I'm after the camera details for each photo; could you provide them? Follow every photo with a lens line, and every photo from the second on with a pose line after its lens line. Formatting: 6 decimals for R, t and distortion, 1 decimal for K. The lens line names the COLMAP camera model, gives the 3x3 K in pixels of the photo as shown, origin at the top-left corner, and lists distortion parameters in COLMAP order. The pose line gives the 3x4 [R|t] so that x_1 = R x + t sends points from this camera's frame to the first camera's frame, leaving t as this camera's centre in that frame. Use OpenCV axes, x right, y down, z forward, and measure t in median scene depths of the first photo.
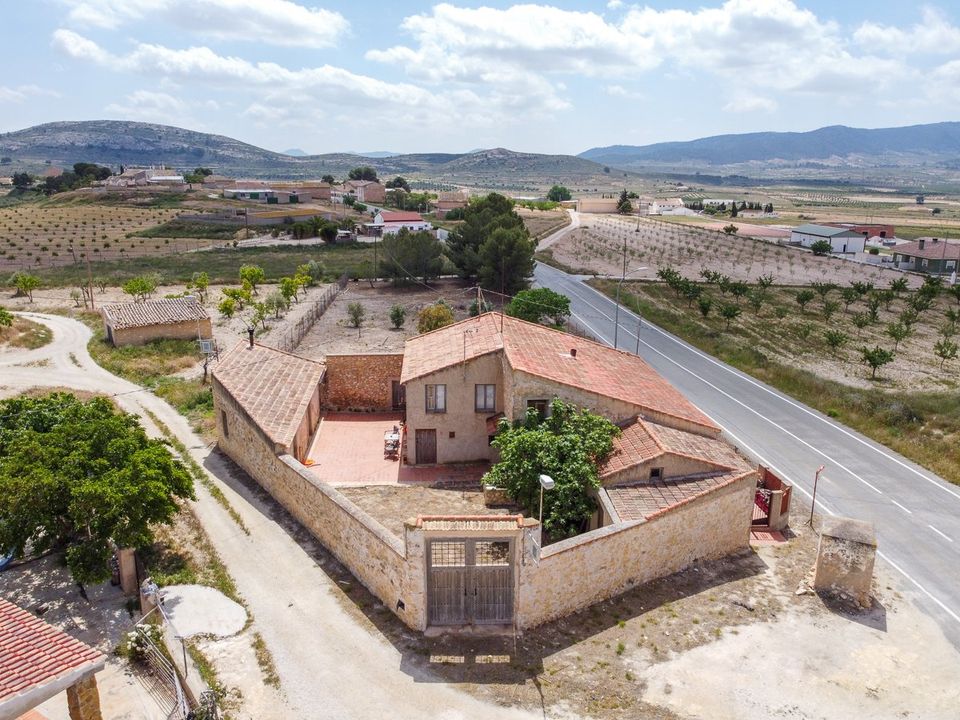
lens RADIAL K [[719.6, 0, 480.0], [0, 719.6, 360.0], [0, 0, 1]] dist [0.001431, -0.004830]
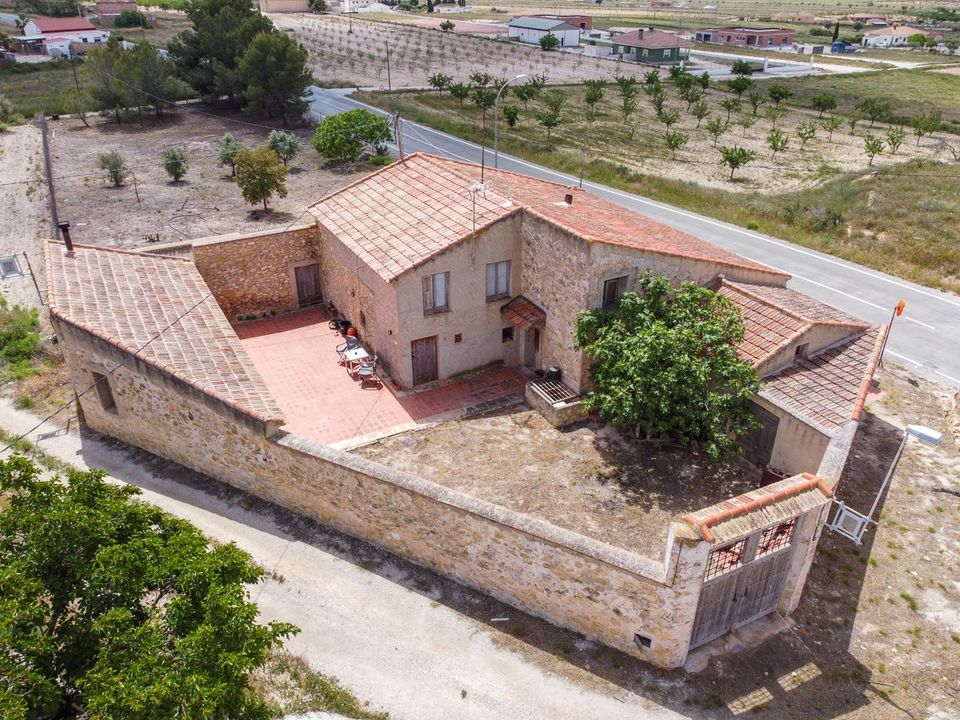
lens RADIAL K [[719.6, 0, 480.0], [0, 719.6, 360.0], [0, 0, 1]] dist [0.001431, -0.004830]
pose [[0.910408, -0.205922, 0.358822, -0.278477], [0.111351, 0.957284, 0.266849, -0.064206], [-0.398444, -0.202986, 0.894449, 0.338809]]
